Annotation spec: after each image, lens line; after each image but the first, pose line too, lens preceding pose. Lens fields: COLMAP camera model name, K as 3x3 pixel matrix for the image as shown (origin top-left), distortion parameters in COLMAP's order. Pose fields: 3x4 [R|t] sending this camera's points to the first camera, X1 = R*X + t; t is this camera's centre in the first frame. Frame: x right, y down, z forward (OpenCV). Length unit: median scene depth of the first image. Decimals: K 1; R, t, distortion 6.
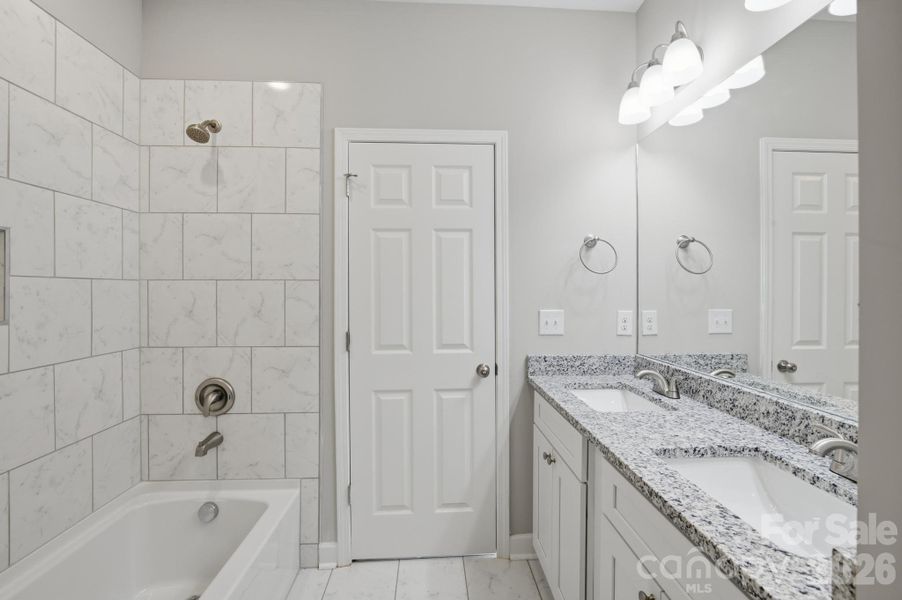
lens RADIAL K [[387.2, 0, 456.3], [0, 387.2, 290.7], [0, 0, 1]] dist [-0.020757, 0.003964]
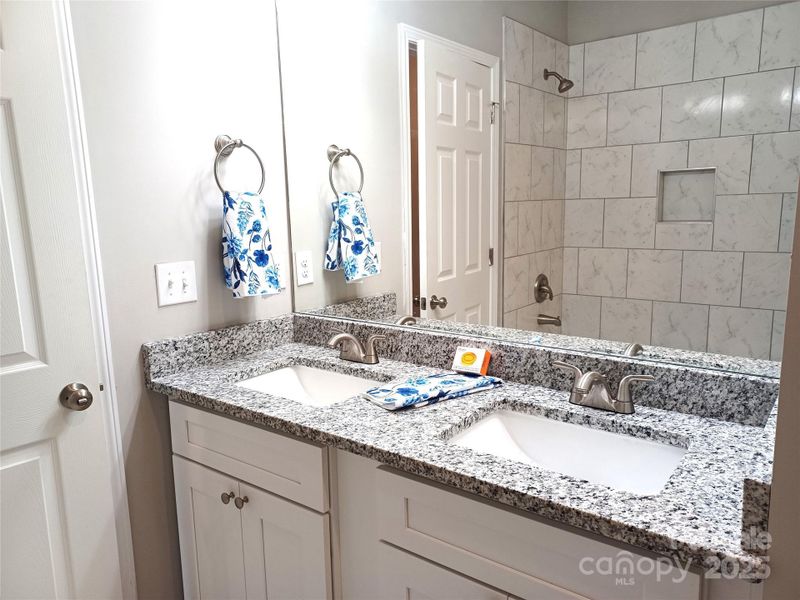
lens RADIAL K [[575.9, 0, 392.5], [0, 575.9, 301.8], [0, 0, 1]] dist [0.039564, -0.016494]
pose [[0.658198, -0.143519, 0.739038, -0.289323], [0.026434, 0.985461, 0.167831, -0.044547], [-0.752381, -0.090930, 0.652423, 0.246764]]
